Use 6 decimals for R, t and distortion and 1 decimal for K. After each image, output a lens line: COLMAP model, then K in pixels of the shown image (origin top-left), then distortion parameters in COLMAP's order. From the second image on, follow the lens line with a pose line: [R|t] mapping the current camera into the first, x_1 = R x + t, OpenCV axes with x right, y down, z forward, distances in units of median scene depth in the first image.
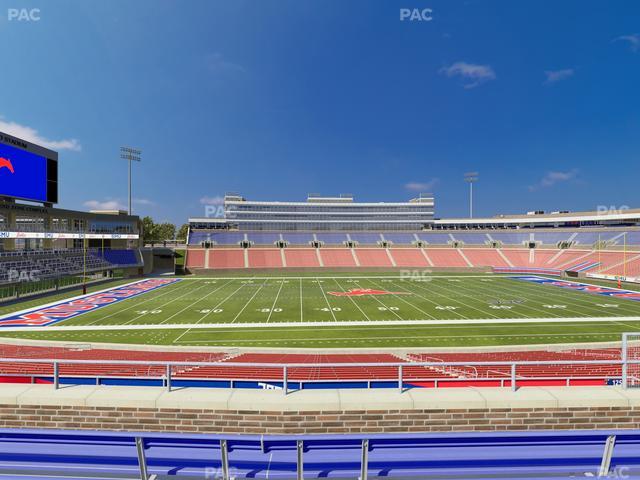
lens RADIAL K [[320.1, 0, 318.8], [0, 320.1, 241.3], [0, 0, 1]] dist [0.003430, -0.000942]
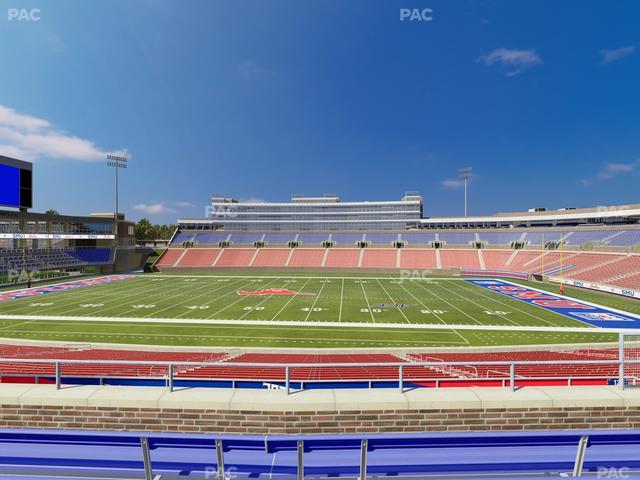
lens RADIAL K [[320.1, 0, 318.7], [0, 320.1, 240.4], [0, 0, 1]] dist [0.003430, -0.000942]
pose [[0.989304, 0.000095, -0.145866, 0.199053], [-0.000482, 0.999996, -0.002618, -0.000309], [0.145865, 0.002660, 0.989301, 0.013580]]
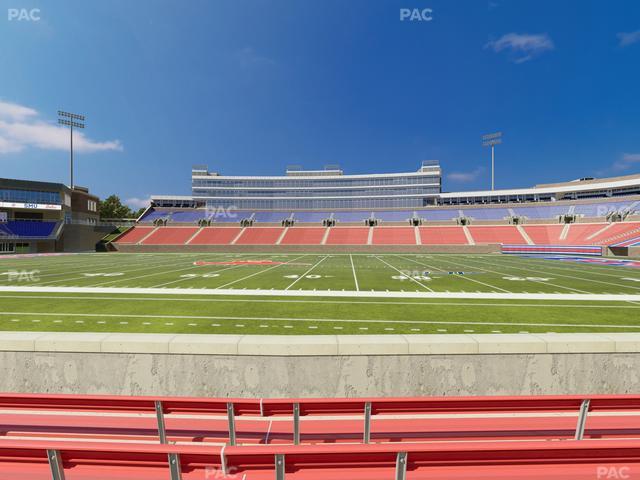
lens RADIAL K [[320.1, 0, 318.9], [0, 320.1, 240.3], [0, 0, 1]] dist [0.003430, -0.000942]
pose [[0.989102, 0.000216, -0.147229, 0.178772], [-0.000612, 0.999996, -0.002647, 0.052972], [0.147228, 0.002708, 0.989099, 0.167798]]
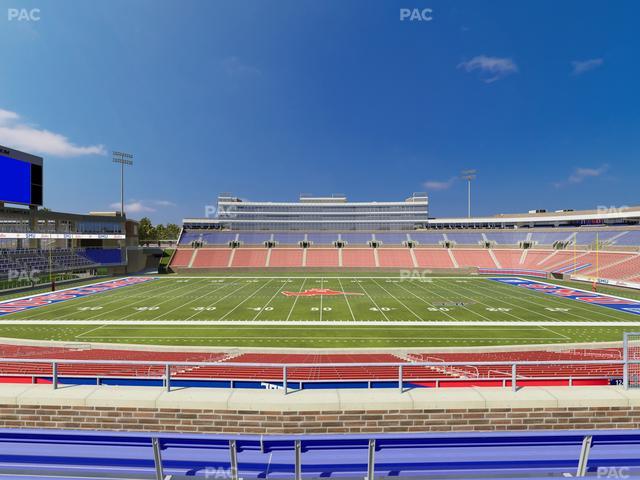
lens RADIAL K [[320.1, 0, 318.9], [0, 320.1, 240.7], [0, 0, 1]] dist [0.003430, -0.000942]
pose [[0.997297, 0.000103, -0.073479, 0.099894], [-0.000223, 0.999999, -0.001626, -0.000228], [0.073479, 0.001638, 0.997295, 0.003128]]
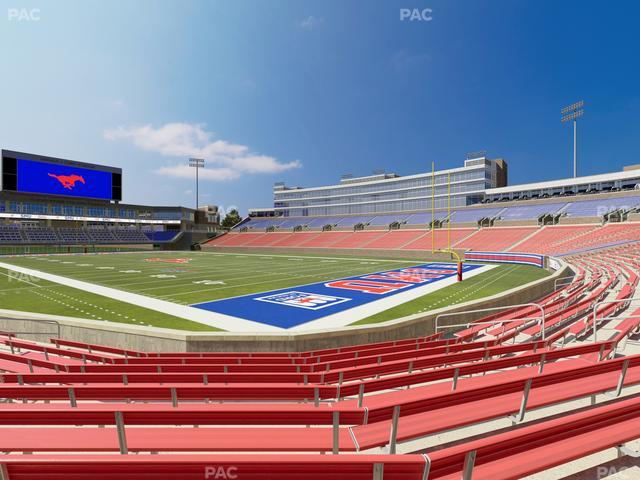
lens RADIAL K [[320.1, 0, 319.3], [0, 320.1, 238.2], [0, 0, 1]] dist [0.003430, -0.000942]
pose [[0.753795, -0.003963, -0.657097, 0.540298], [-0.001565, 0.999968, -0.007825, 0.044516], [0.657107, 0.006927, 0.753765, 0.250549]]
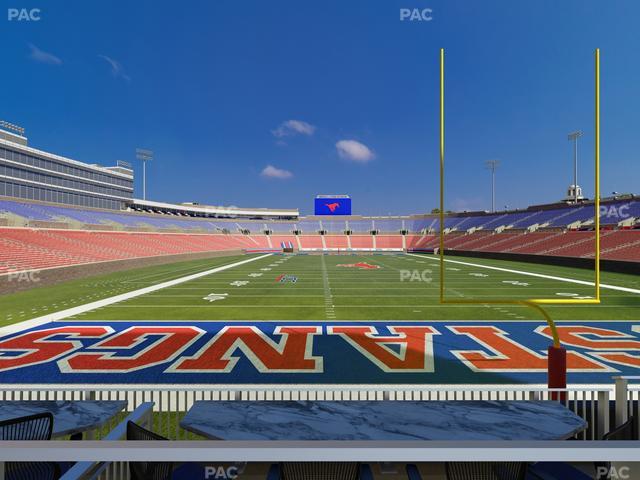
lens RADIAL K [[320.1, 0, 317.2], [0, 320.1, 236.7], [0, 0, 1]] dist [0.003430, -0.000942]
pose [[0.066701, 0.008535, 0.997736, -0.392350], [0.000711, 0.999963, -0.008602, 0.034376], [-0.997773, 0.001283, 0.066693, 0.496019]]
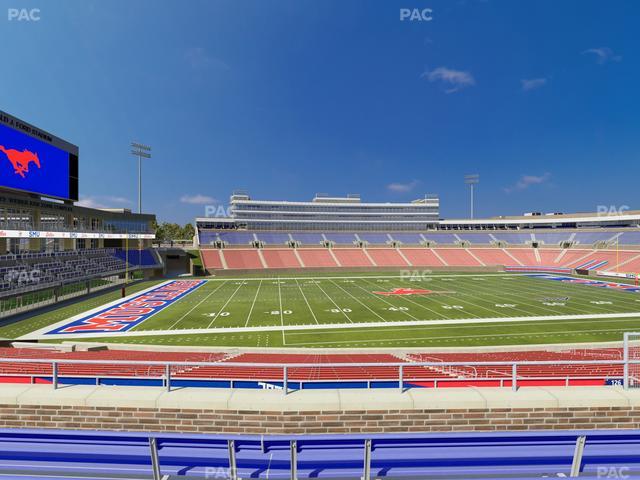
lens RADIAL K [[320.1, 0, 318.8], [0, 320.1, 241.7], [0, 0, 1]] dist [0.003430, -0.000942]
pose [[0.997265, -0.000334, 0.073914, -0.100279], [0.000258, 0.999999, 0.001028, 0.000135], [-0.073914, -0.001006, 0.997264, 0.004685]]
